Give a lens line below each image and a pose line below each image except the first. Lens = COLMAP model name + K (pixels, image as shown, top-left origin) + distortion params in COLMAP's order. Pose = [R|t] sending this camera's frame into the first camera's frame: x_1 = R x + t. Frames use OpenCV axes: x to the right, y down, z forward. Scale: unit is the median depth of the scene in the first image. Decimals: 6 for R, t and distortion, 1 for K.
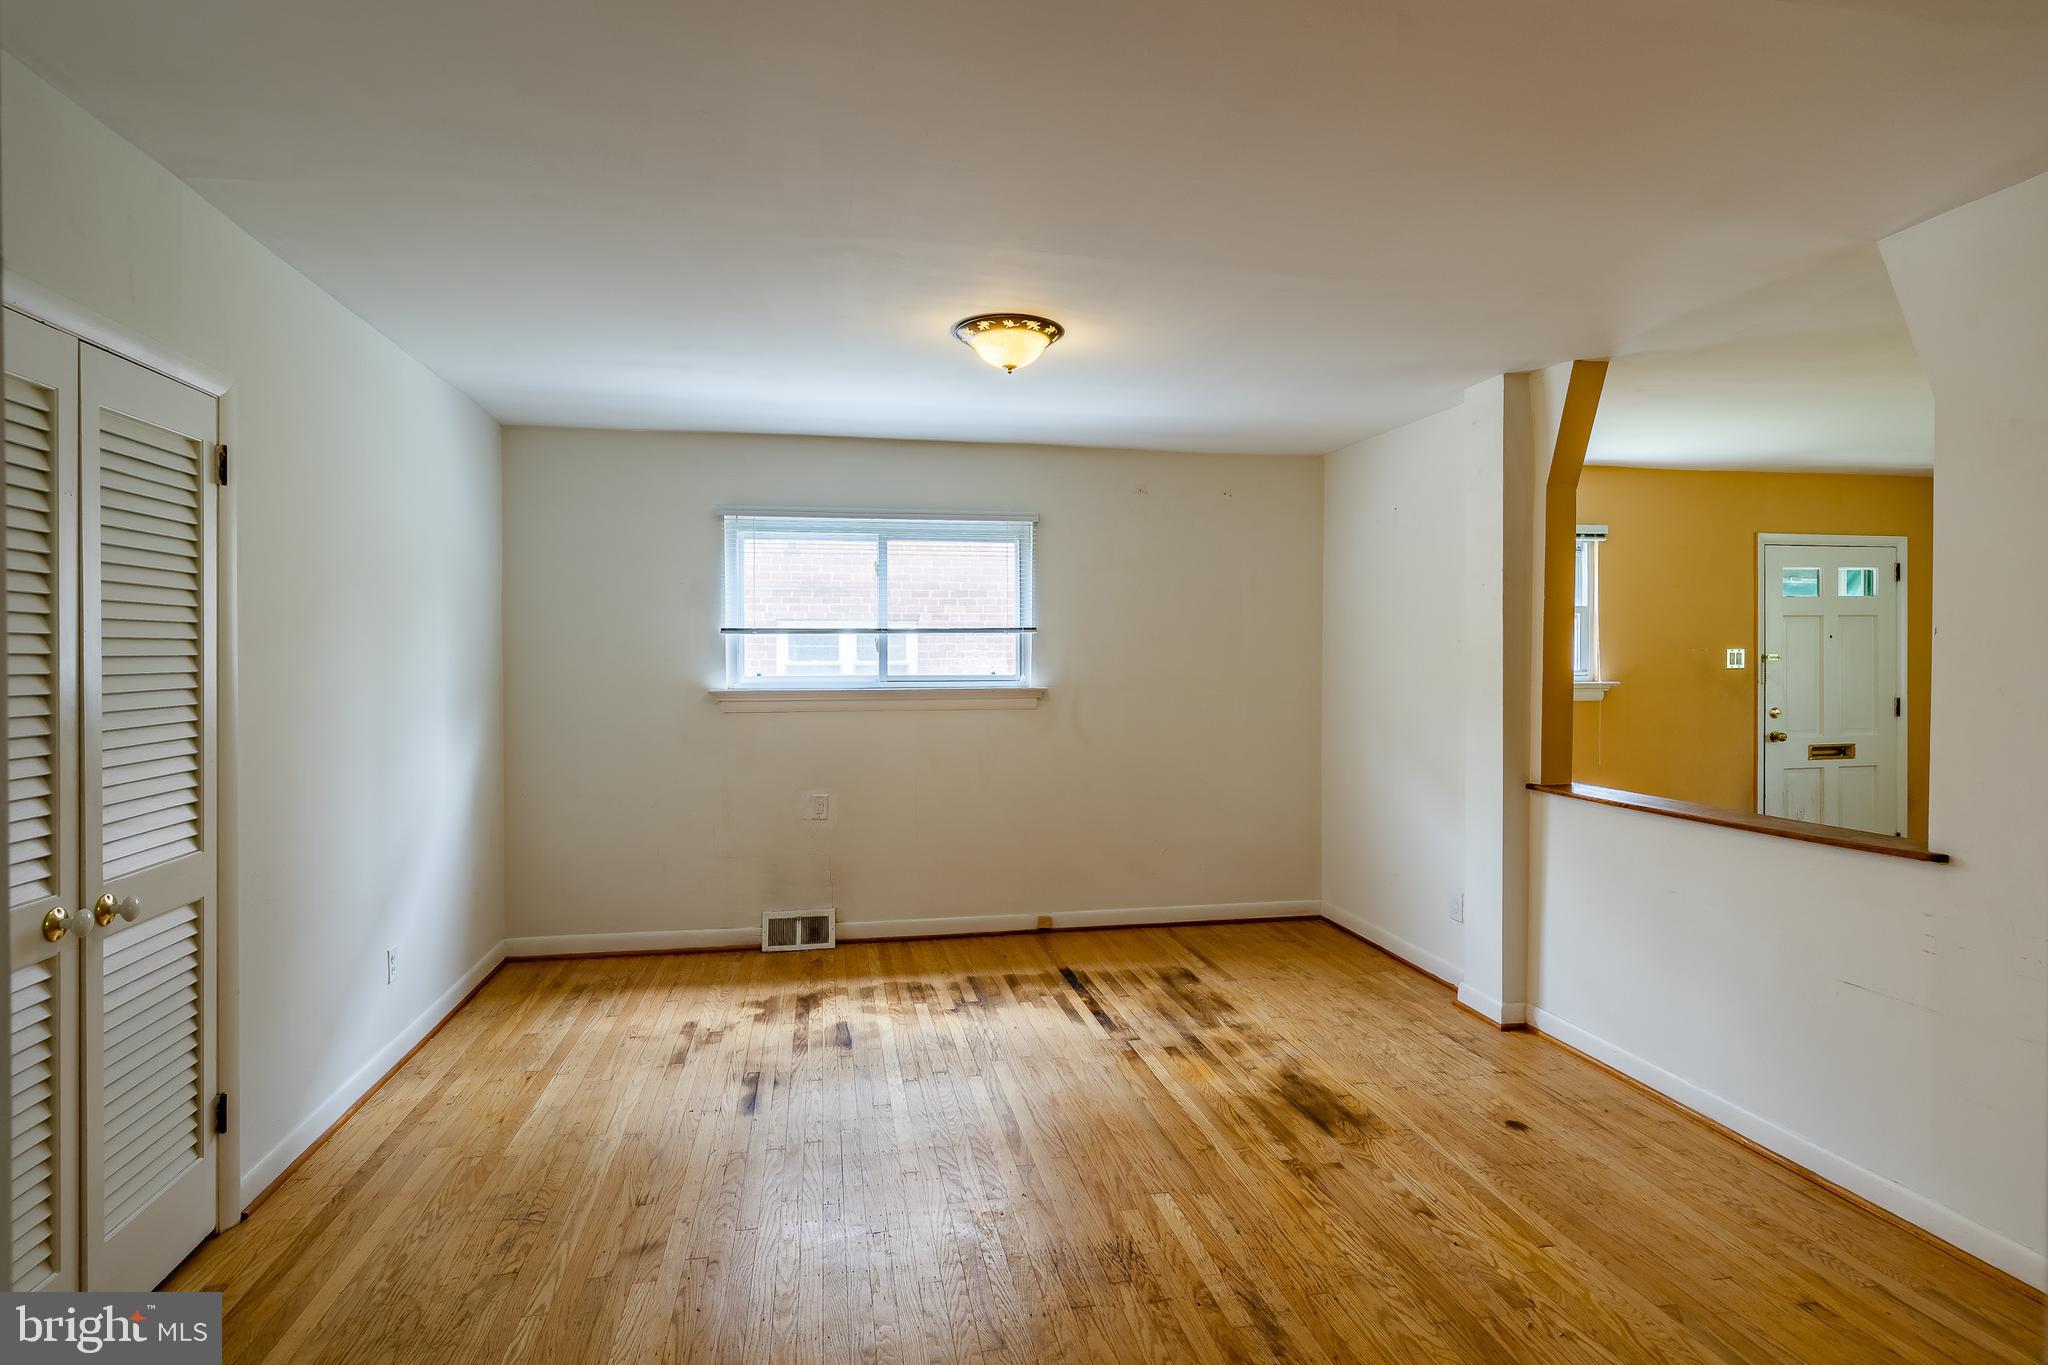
lens RADIAL K [[1031.2, 0, 1022.5], [0, 1031.2, 657.6], [0, 0, 1]] dist [-0.000057, 0.002518]
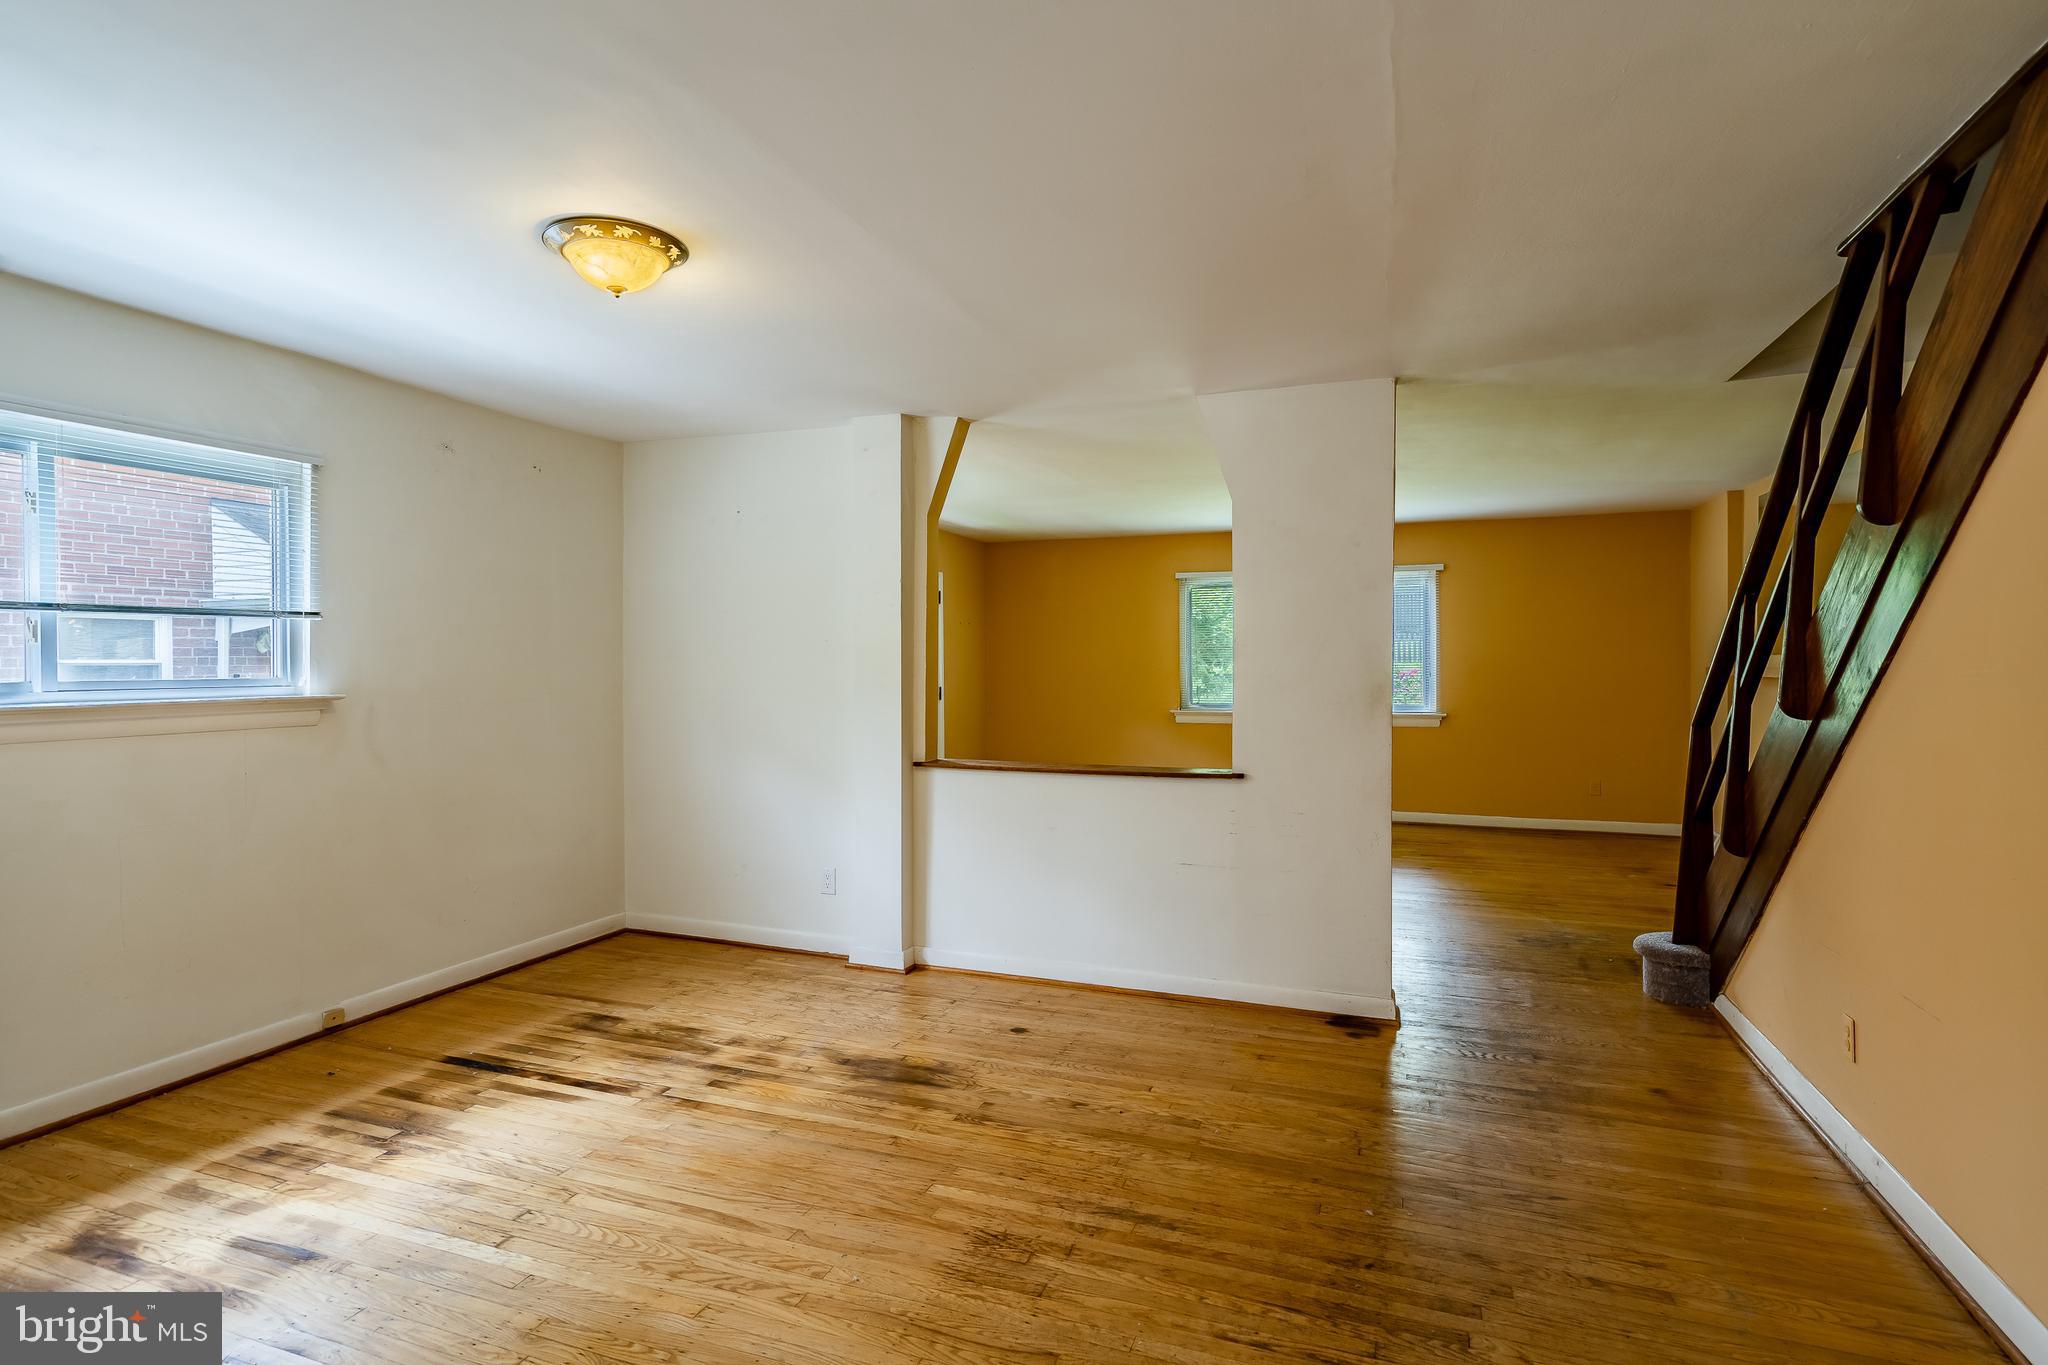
lens RADIAL K [[1031.2, 0, 1022.5], [0, 1031.2, 657.6], [0, 0, 1]] dist [-0.000057, 0.002518]
pose [[0.520411, 0.003921, 0.853907, -0.460885], [-0.002355, 0.999992, -0.003157, 0.004976], [-0.853913, -0.000367, 0.520416, 0.273453]]
